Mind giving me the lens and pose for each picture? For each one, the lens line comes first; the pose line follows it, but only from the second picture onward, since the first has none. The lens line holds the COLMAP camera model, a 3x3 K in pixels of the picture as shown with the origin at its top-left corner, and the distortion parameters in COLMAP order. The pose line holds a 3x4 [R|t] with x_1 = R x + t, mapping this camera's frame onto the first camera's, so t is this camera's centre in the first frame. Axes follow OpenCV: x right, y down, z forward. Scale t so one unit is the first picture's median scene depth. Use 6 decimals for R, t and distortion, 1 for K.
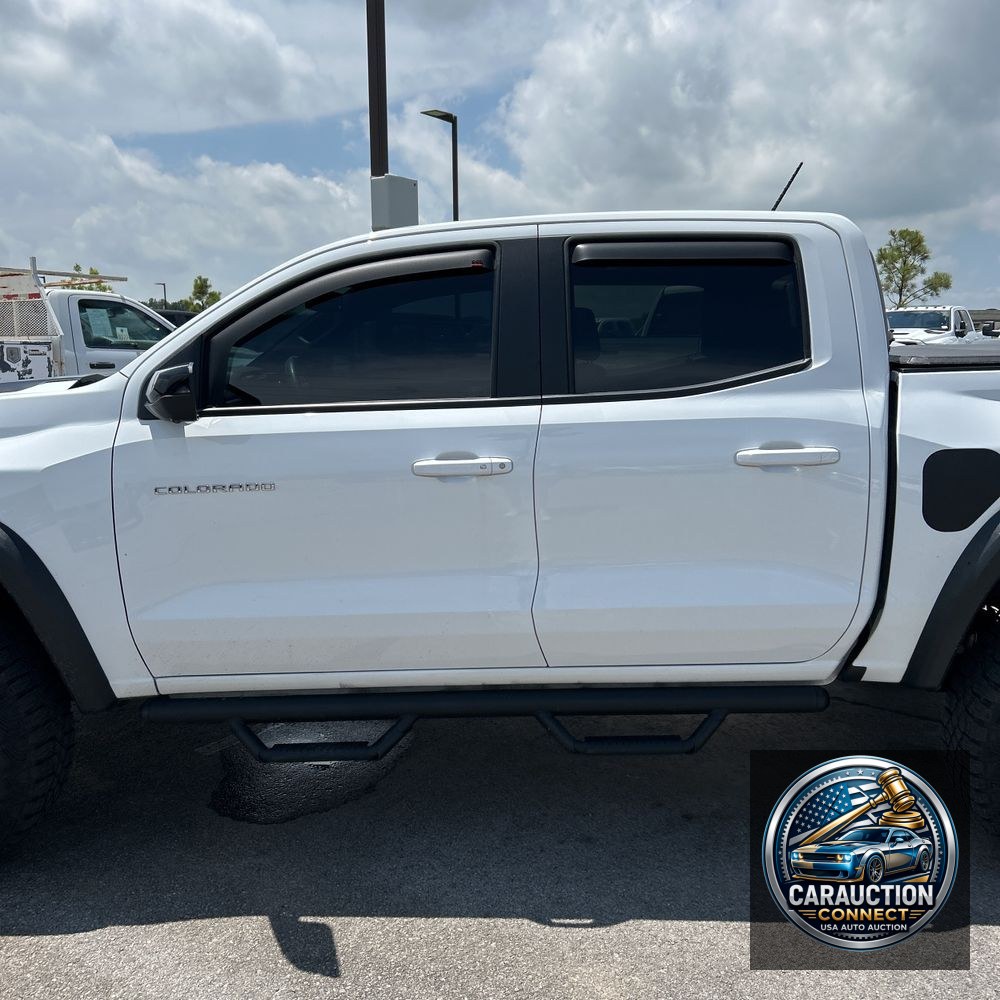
lens RADIAL K [[1009.0, 0, 506.9], [0, 1009.0, 509.4], [0, 0, 1]] dist [0.055089, -0.068407]
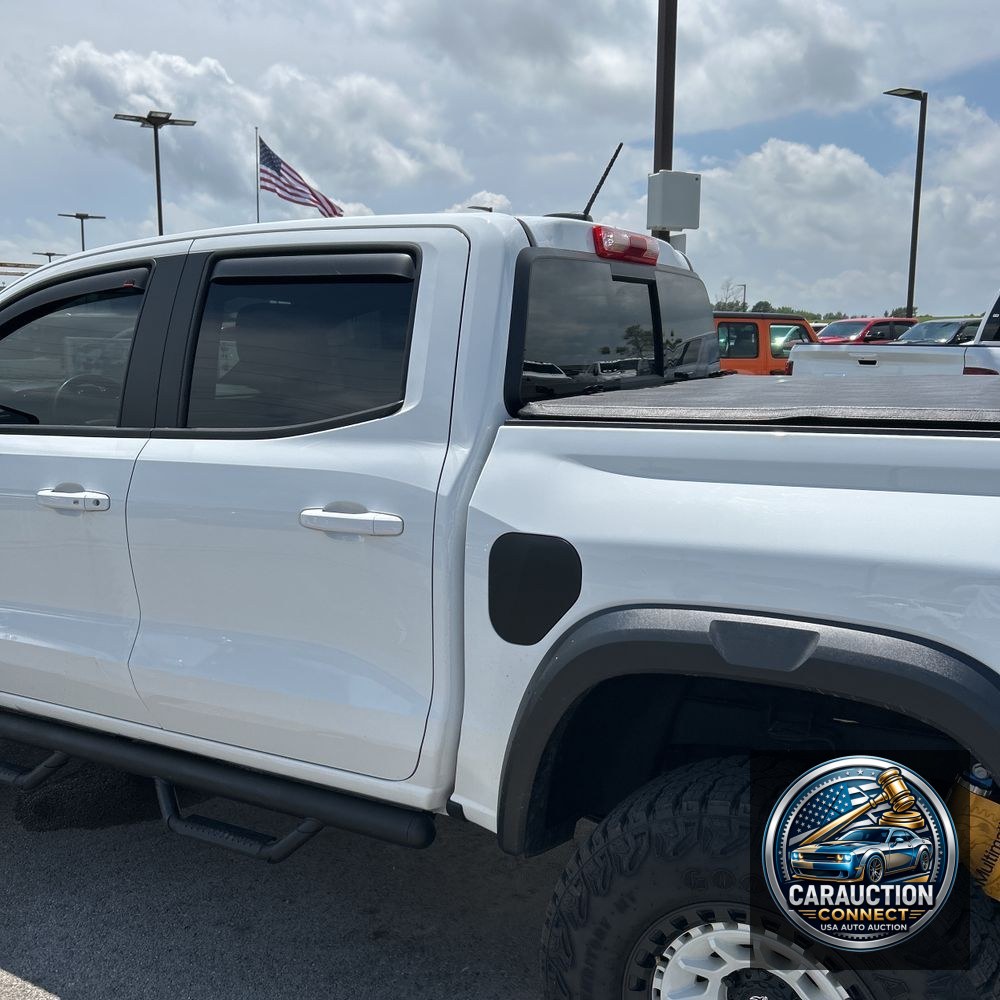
lens RADIAL K [[1027.9, 0, 500.0], [0, 1027.9, 500.0], [0, 0, 1]] dist [-0.049536, 0.143165]
pose [[0.885024, 0.084673, -0.457781, 0.224735], [-0.087669, 0.996041, 0.014742, -0.027476], [0.457217, 0.027086, 0.888943, 0.100927]]
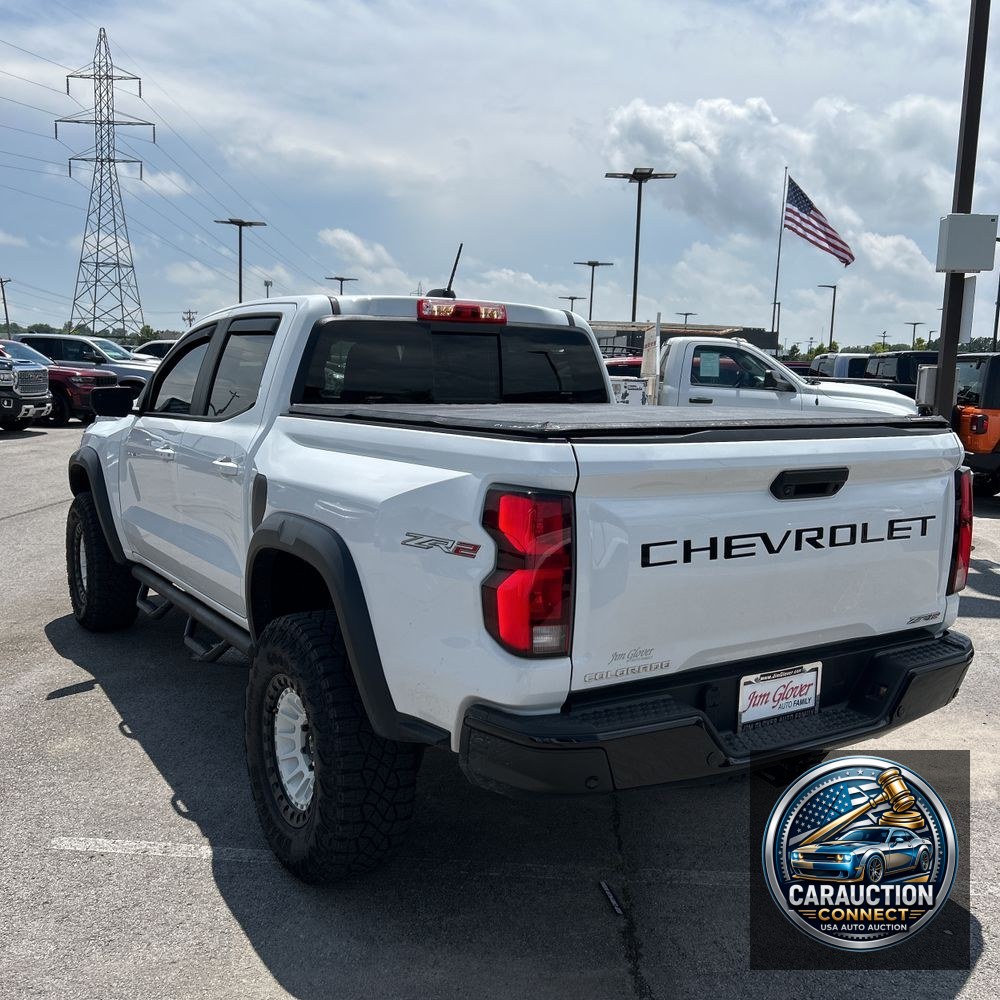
lens RADIAL K [[1024.3, 0, 501.9], [0, 1024.3, 528.3], [0, 0, 1]] dist [0.058373, -0.004439]
pose [[0.548502, 0.150947, -0.822411, 0.511546], [-0.168006, 0.983407, 0.068446, -0.039627], [0.819097, 0.100627, 0.564761, 0.151009]]
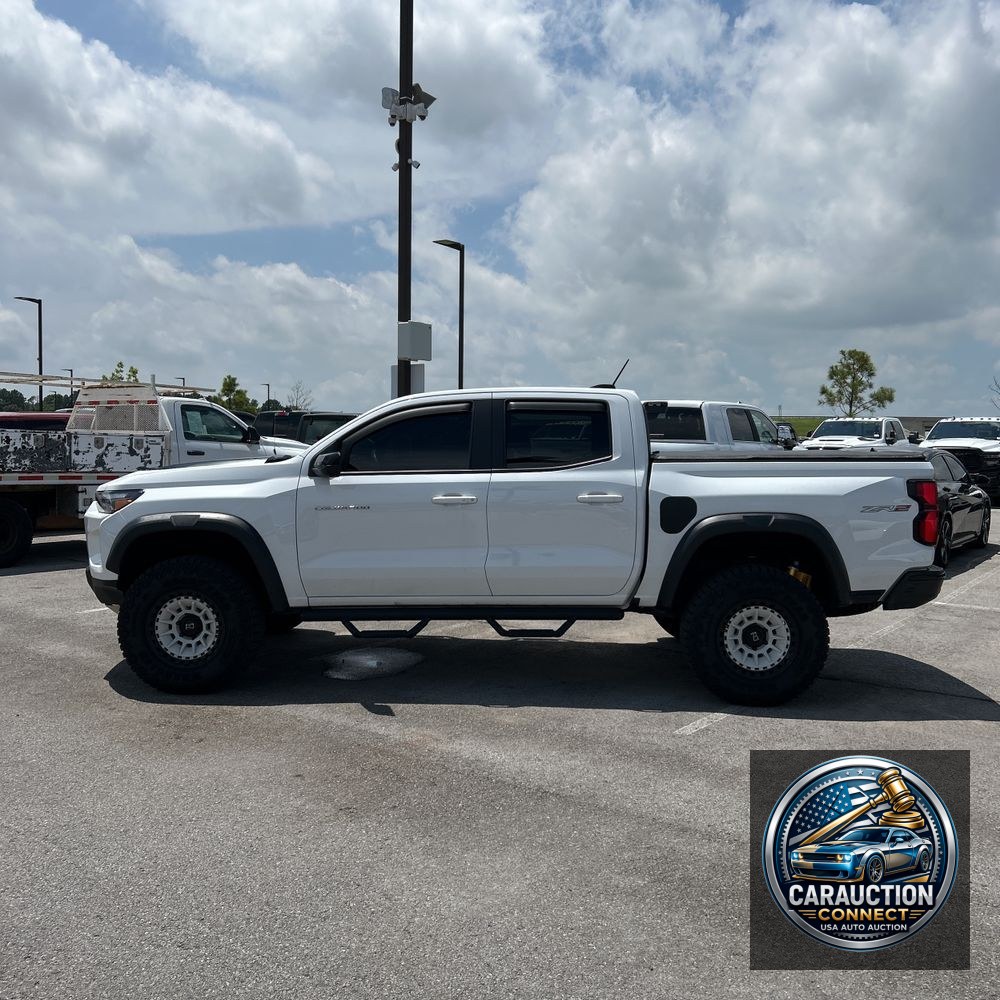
lens RADIAL K [[999.4, 0, 511.5], [0, 999.4, 499.8], [0, 0, 1]] dist [0.104413, -0.031995]
pose [[0.999789, 0.020256, 0.003488, 0.022009], [-0.019789, 0.994481, -0.103036, 0.054355], [-0.005556, 0.102945, 0.994672, -0.357103]]
